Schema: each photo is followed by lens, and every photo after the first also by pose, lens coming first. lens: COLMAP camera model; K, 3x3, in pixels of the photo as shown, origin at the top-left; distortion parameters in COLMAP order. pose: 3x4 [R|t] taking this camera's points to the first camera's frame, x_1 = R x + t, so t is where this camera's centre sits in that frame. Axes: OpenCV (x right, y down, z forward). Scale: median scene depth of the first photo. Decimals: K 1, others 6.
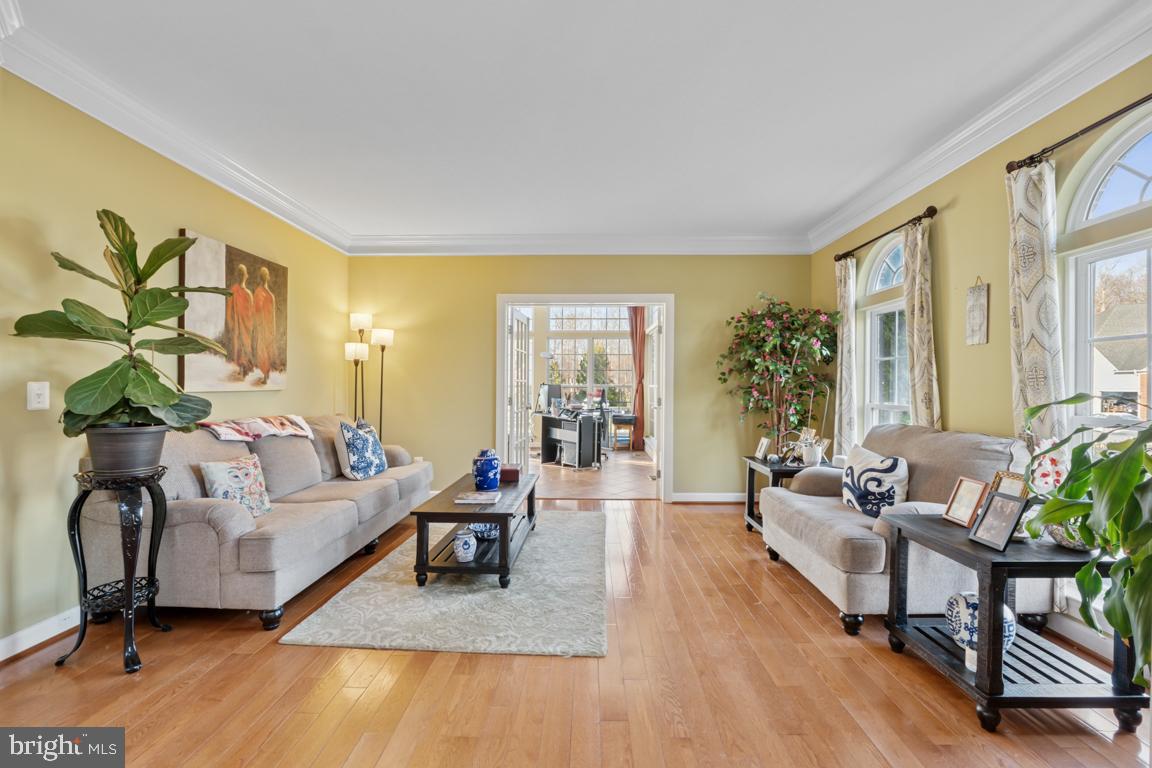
lens RADIAL K [[483.0, 0, 582.5], [0, 483.0, 383.0], [0, 0, 1]] dist [-0.012112, 0.000376]
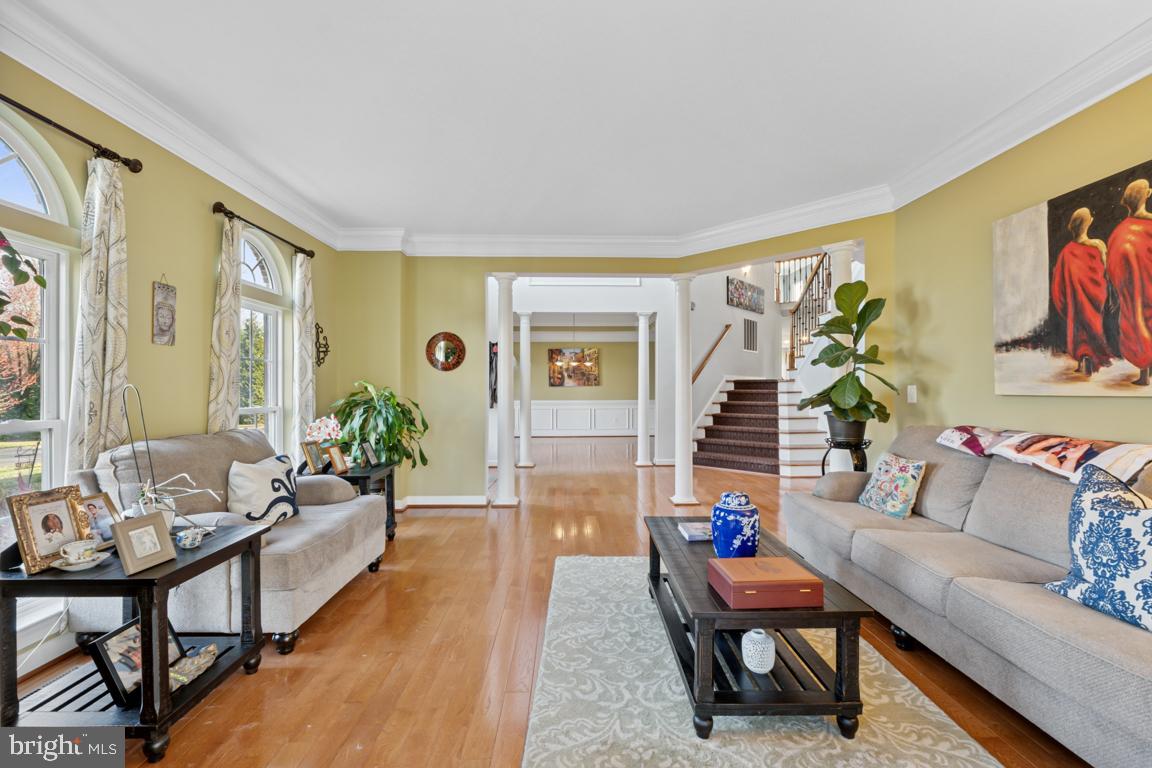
lens RADIAL K [[483.0, 0, 577.6], [0, 483.0, 384.7], [0, 0, 1]] dist [-0.012112, 0.000376]
pose [[-0.999883, 0.000574, -0.015262, 0.013594], [0.000734, 0.999945, -0.010441, 0.010587], [0.015255, -0.010451, -0.999829, 2.426389]]
